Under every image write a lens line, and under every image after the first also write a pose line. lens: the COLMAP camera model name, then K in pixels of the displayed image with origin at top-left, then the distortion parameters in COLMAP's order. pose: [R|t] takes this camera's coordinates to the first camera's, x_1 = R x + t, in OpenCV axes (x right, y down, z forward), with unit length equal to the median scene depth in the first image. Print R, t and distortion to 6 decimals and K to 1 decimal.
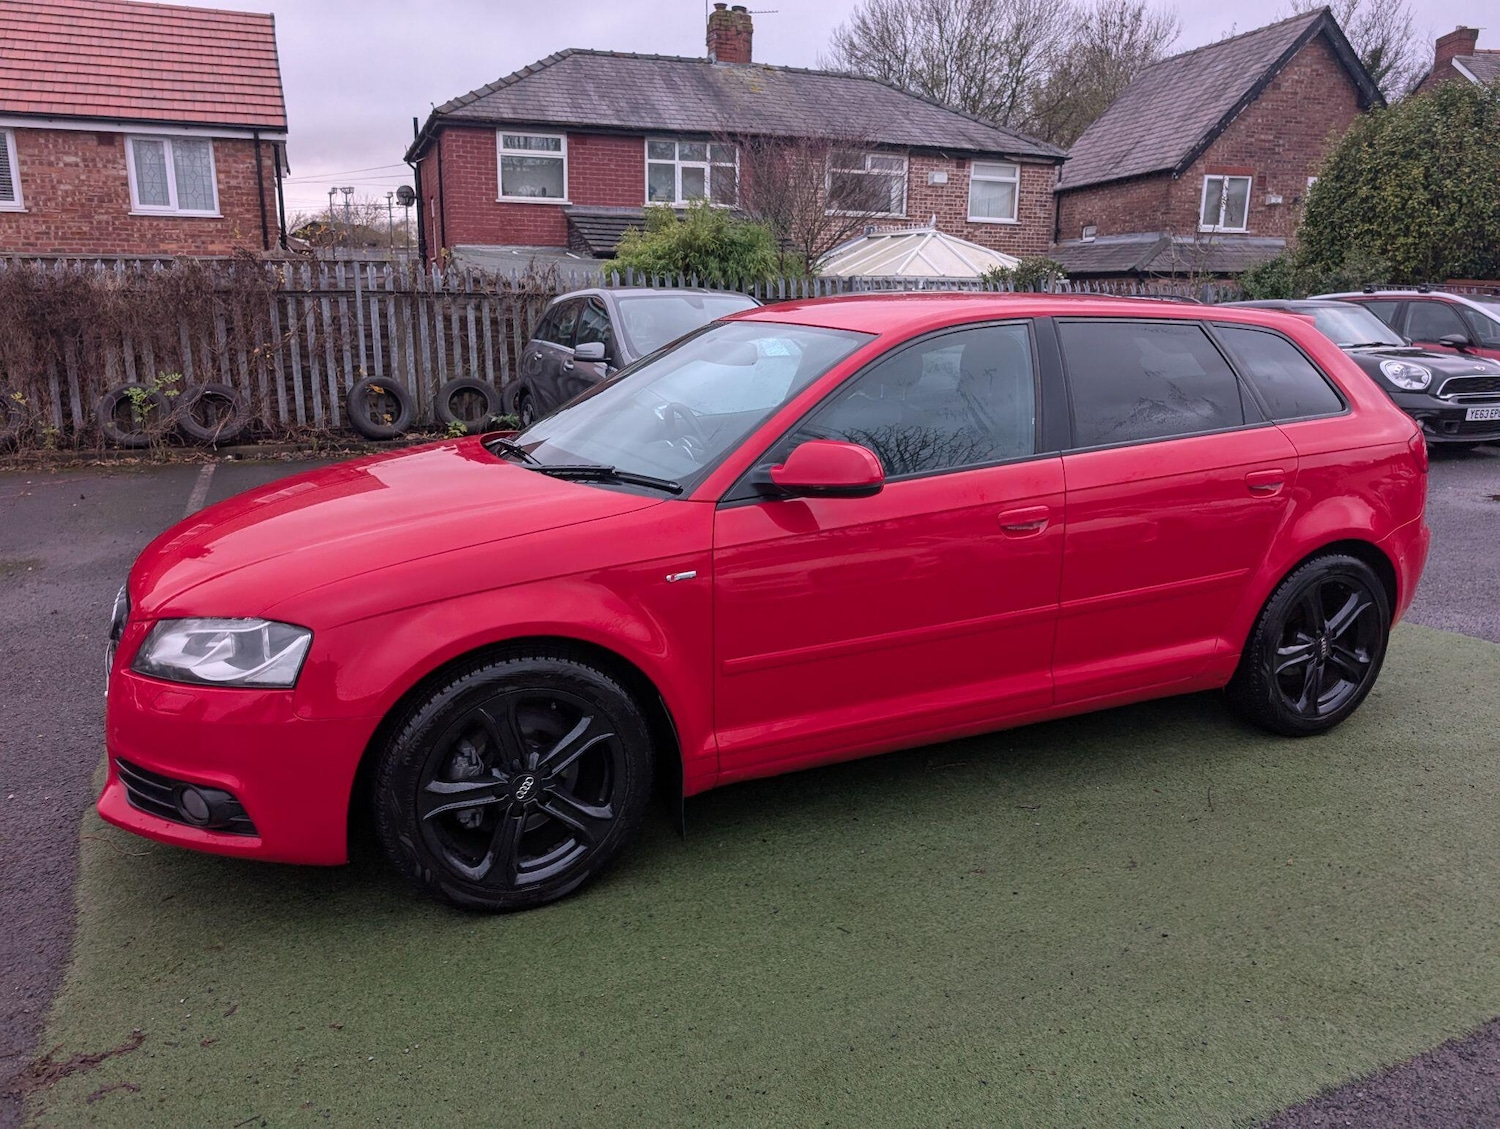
lens RADIAL K [[1049.1, 0, 750.0], [0, 1049.1, 564.5], [0, 0, 1]] dist [0.020949, -0.019575]
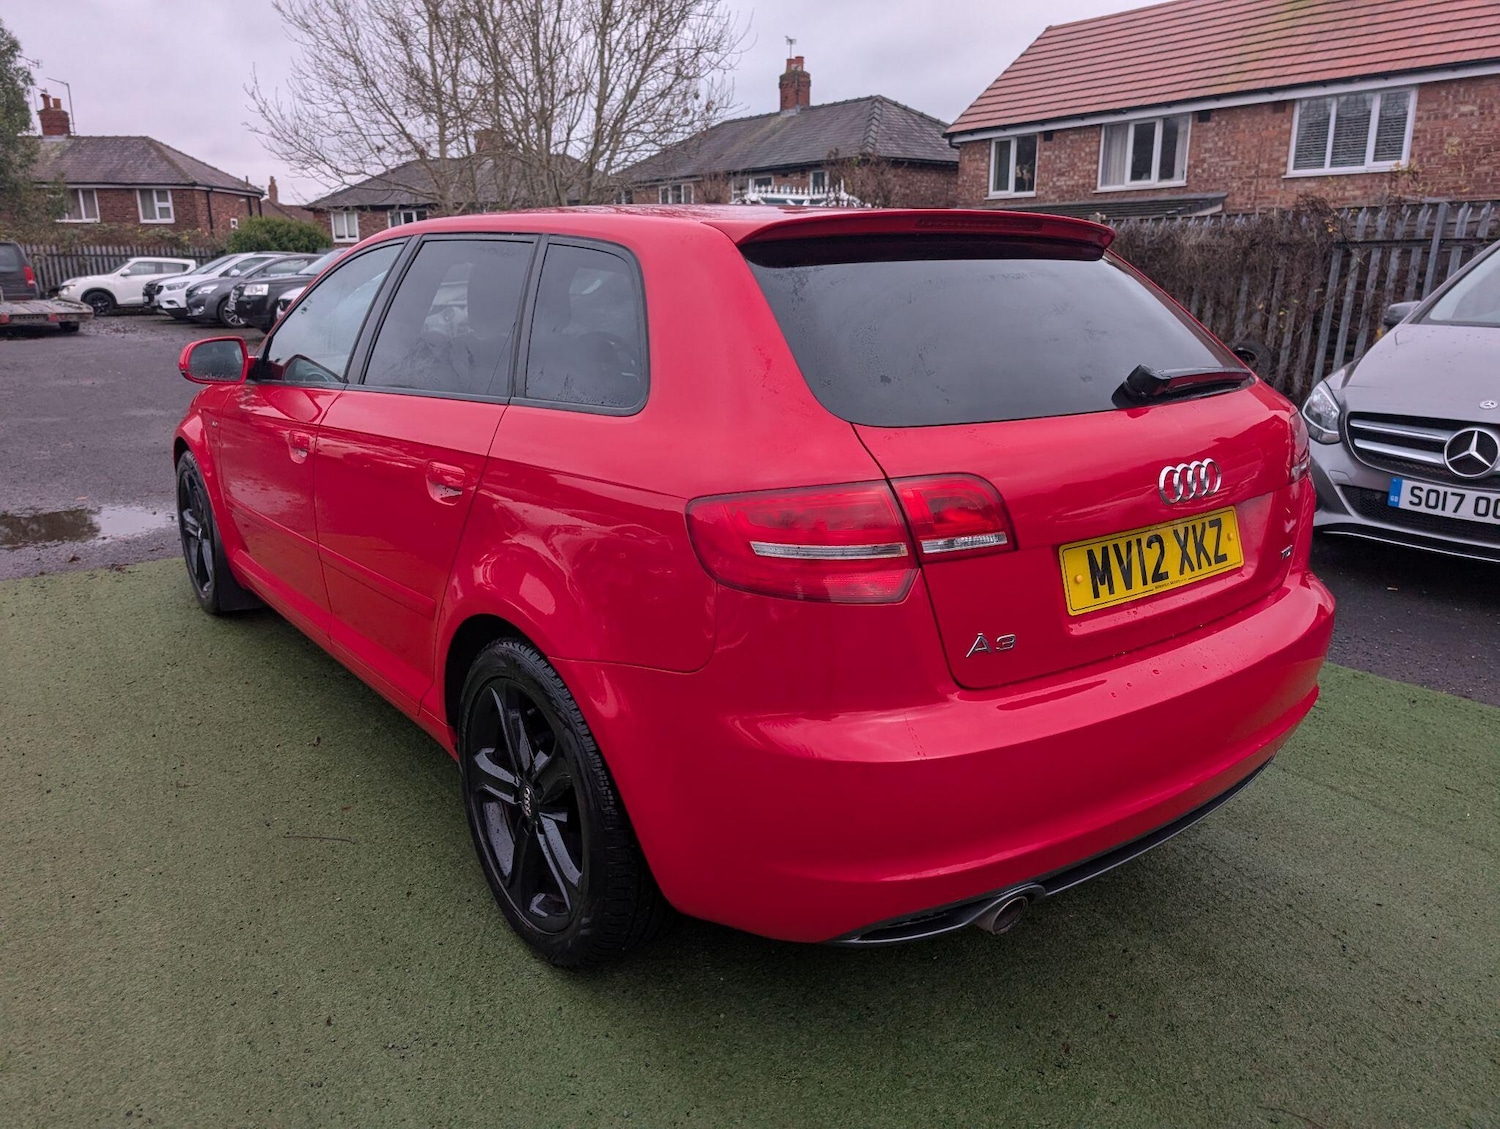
lens RADIAL K [[1066.1, 0, 745.7], [0, 1066.1, 579.8], [0, 0, 1]] dist [0.014163, -0.015132]
pose [[0.240504, 0.268460, -0.932785, 0.212288], [-0.231174, 0.949181, 0.213574, -0.037292], [0.942718, 0.164270, 0.290343, 0.179199]]
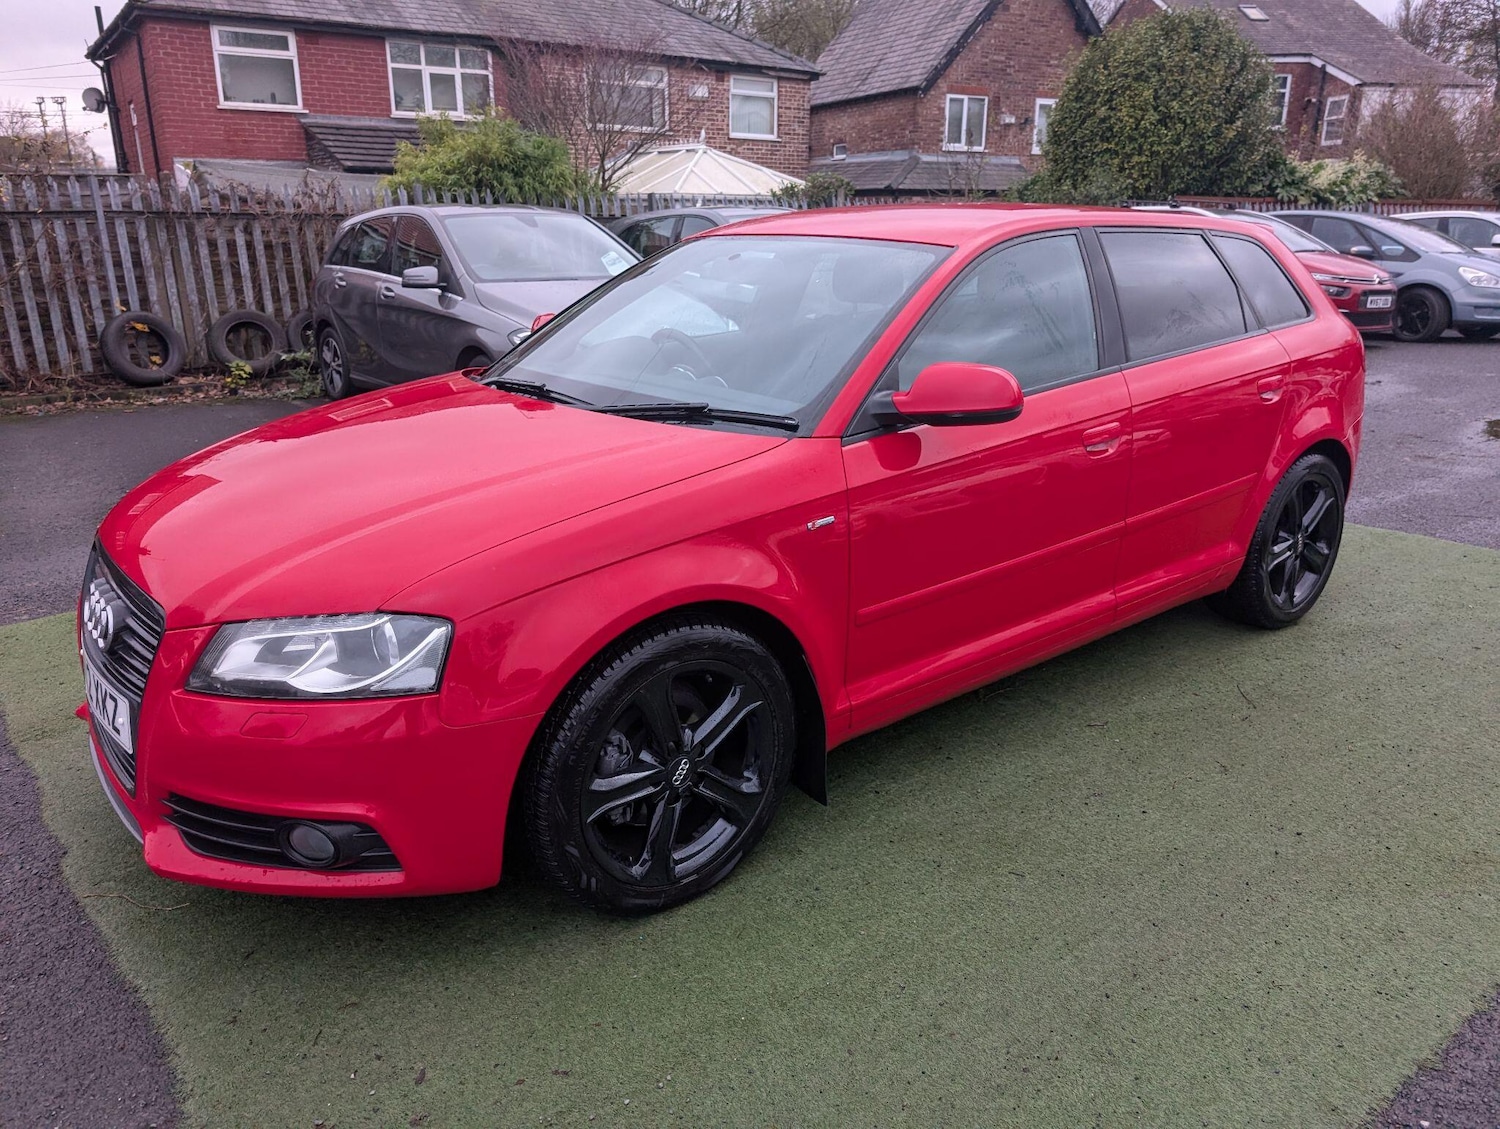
lens RADIAL K [[1043.6, 0, 748.0], [0, 1043.6, 574.6], [0, 0, 1]] dist [0.009435, -0.002895]
pose [[0.970933, -0.084273, 0.224025, -0.046377], [0.066022, 0.993951, 0.087760, -0.003721], [-0.230066, -0.070419, 0.970624, 0.018945]]
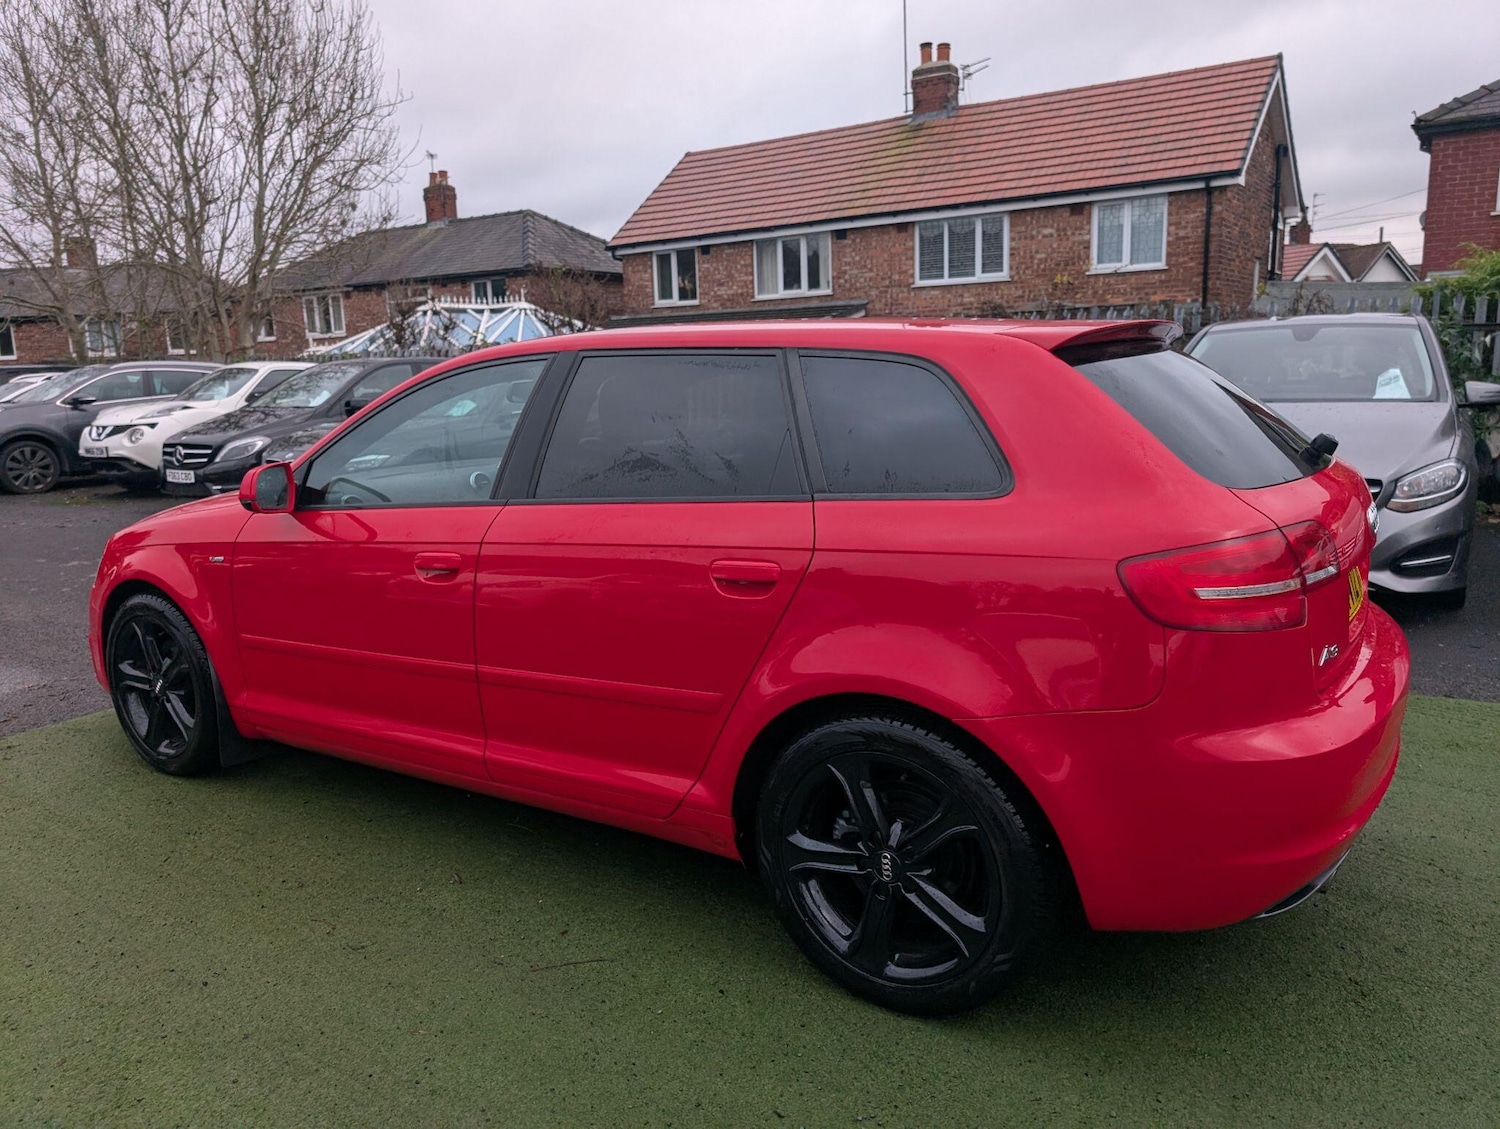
lens RADIAL K [[1066.1, 0, 745.7], [0, 1066.1, 579.8], [0, 0, 1]] dist [0.014163, -0.015132]
pose [[0.550210, 0.144398, -0.822446, 0.192982], [-0.170028, 0.983674, 0.058958, -0.021451], [0.817532, 0.107400, 0.565779, 0.109044]]
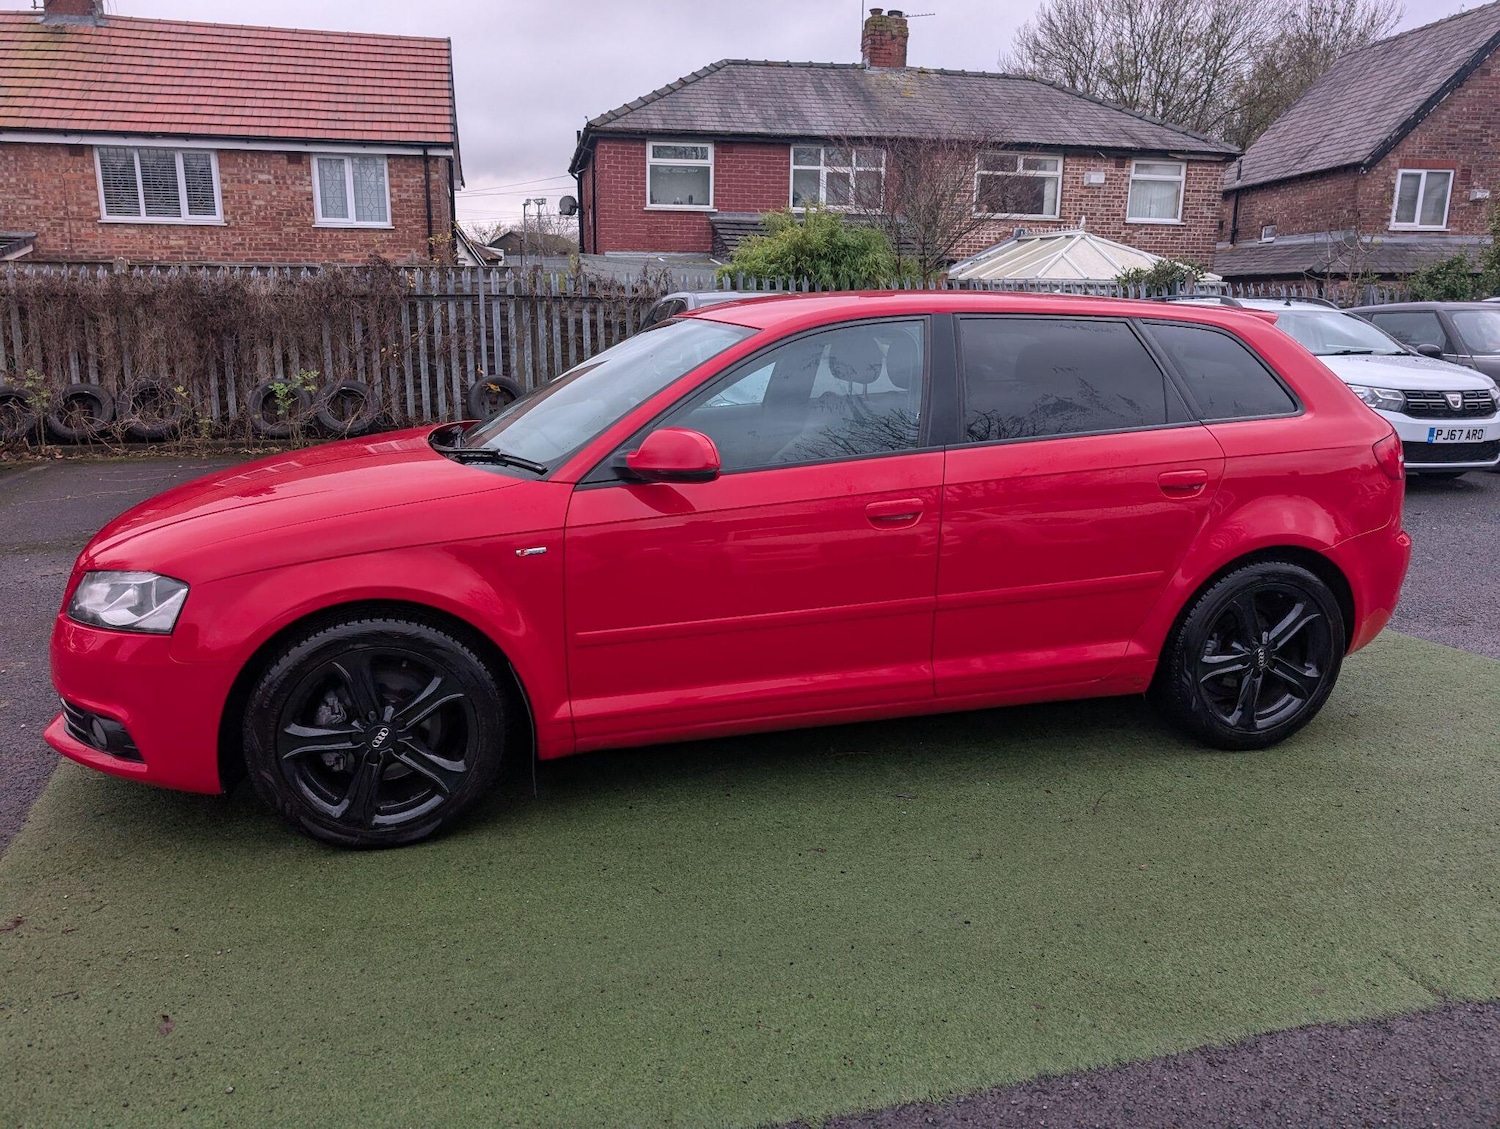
lens RADIAL K [[1049.1, 0, 750.0], [0, 1049.1, 564.5], [0, 0, 1]] dist [0.020949, -0.019575]
pose [[0.986804, 0.037973, -0.157407, 0.045092], [-0.038780, 0.999246, -0.002056, 0.002549], [0.157210, 0.008133, 0.987532, -0.003685]]
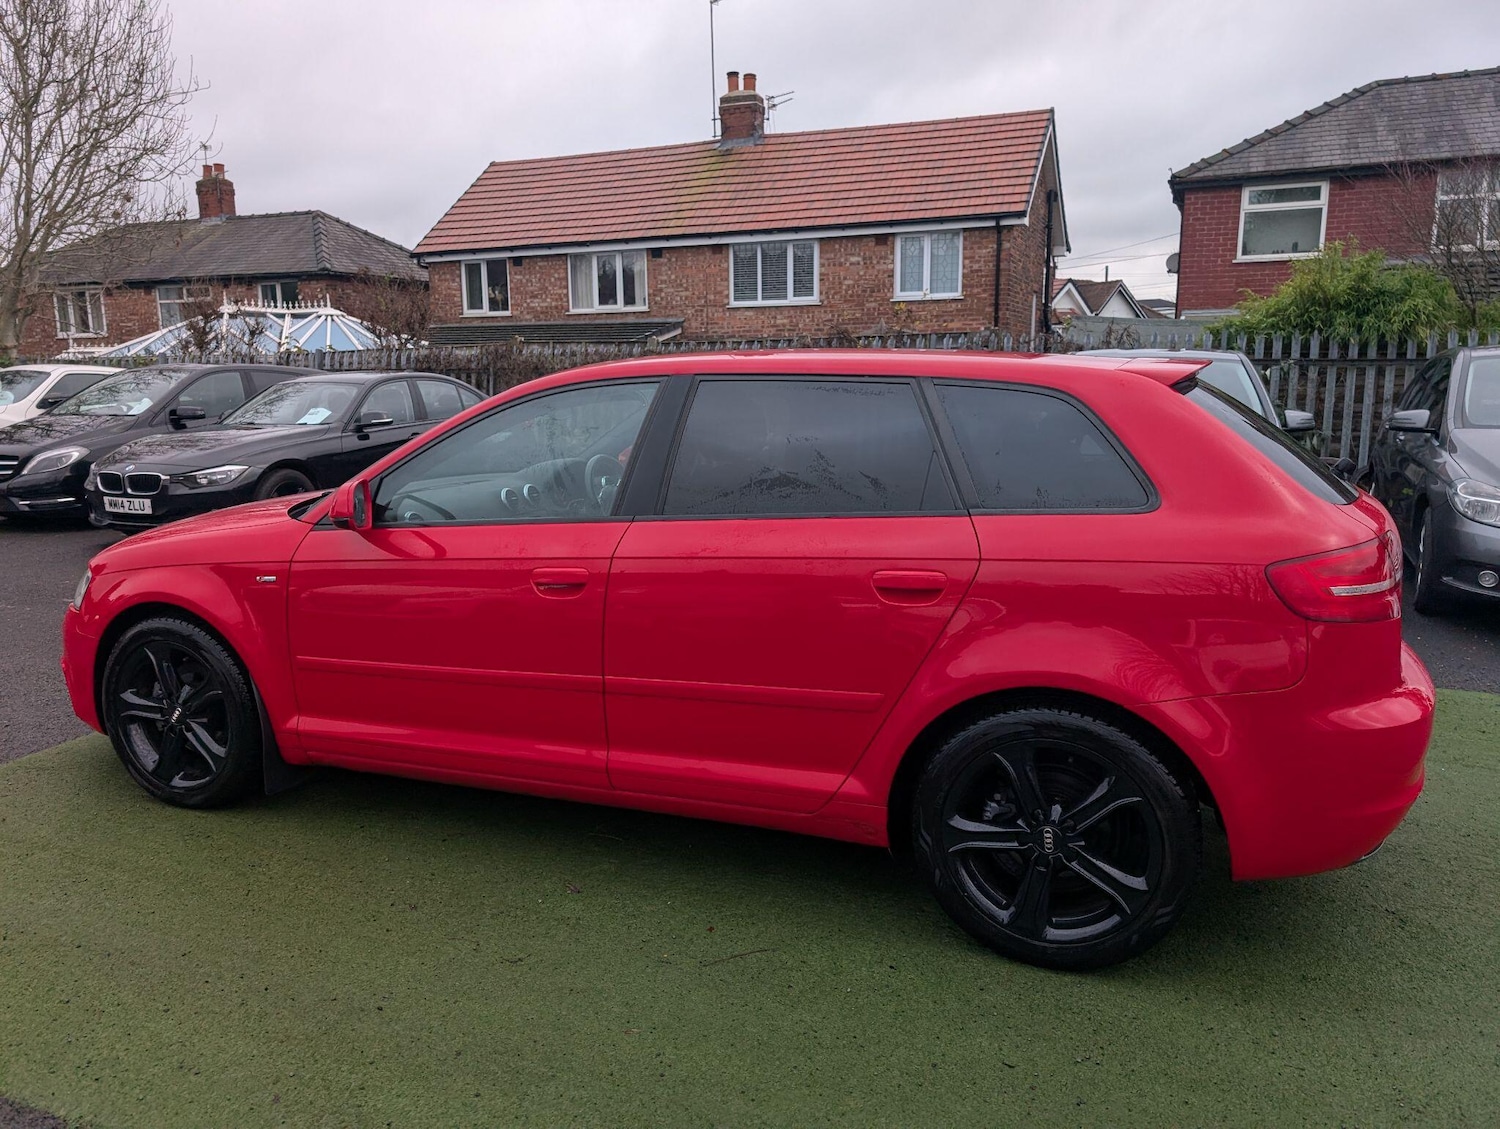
lens RADIAL K [[1060.2, 0, 747.0], [0, 1060.2, 579.3], [0, 0, 1]] dist [0.013678, -0.013422]
pose [[0.708613, 0.123429, -0.694718, 0.169591], [-0.159500, 0.987116, 0.012688, -0.013469], [0.687333, 0.101817, 0.719170, 0.066721]]
